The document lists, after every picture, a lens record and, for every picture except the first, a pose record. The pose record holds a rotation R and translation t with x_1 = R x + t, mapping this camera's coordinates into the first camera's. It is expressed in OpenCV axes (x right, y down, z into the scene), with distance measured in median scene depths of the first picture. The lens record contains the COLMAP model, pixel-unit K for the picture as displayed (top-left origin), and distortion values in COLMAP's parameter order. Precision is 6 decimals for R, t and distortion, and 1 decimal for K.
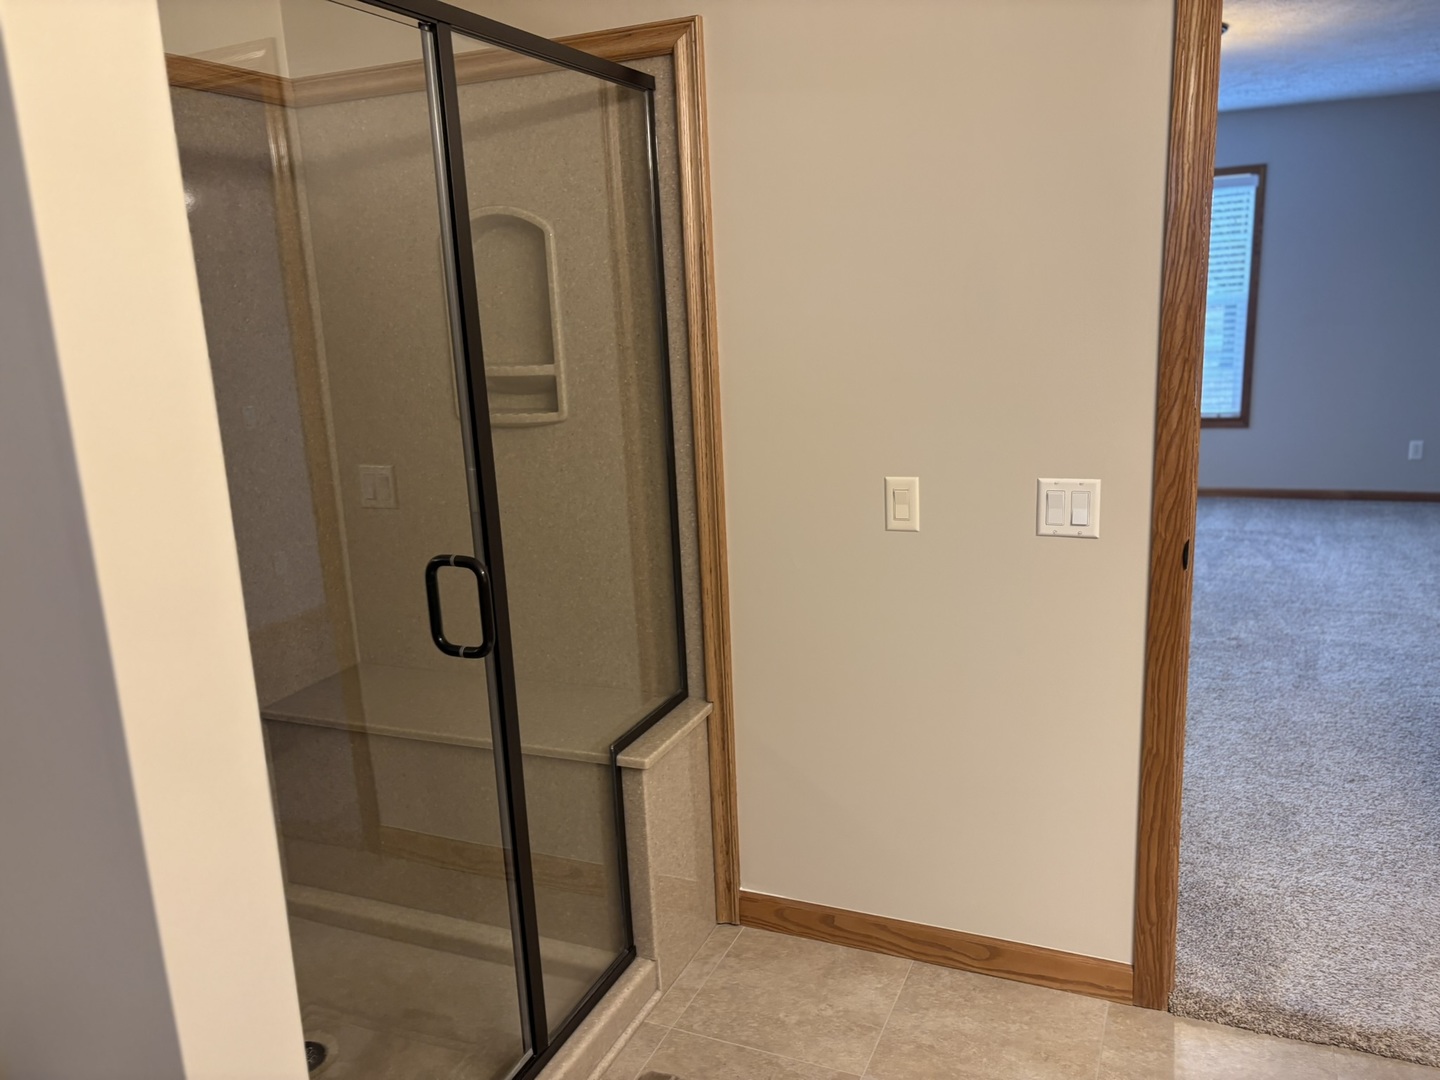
lens RADIAL K [[1098.1, 0, 741.2], [0, 1098.1, 543.7], [0, 0, 1]] dist [0.032024, -0.052449]
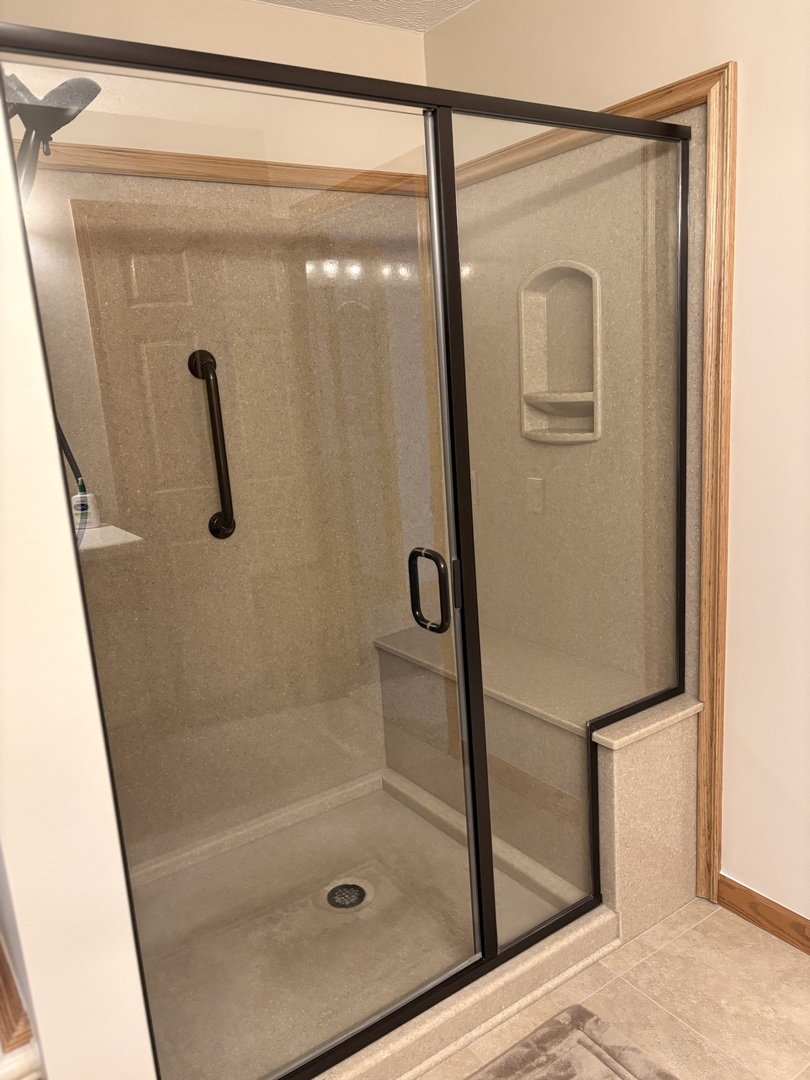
lens RADIAL K [[823.6, 0, 404.8], [0, 823.6, 552.0], [0, 0, 1]] dist [0.032024, -0.052449]
pose [[0.840400, 0.106135, -0.531473, 0.154409], [-0.088388, 0.994349, 0.058807, -0.028184], [0.534711, -0.002445, 0.845031, 0.150071]]
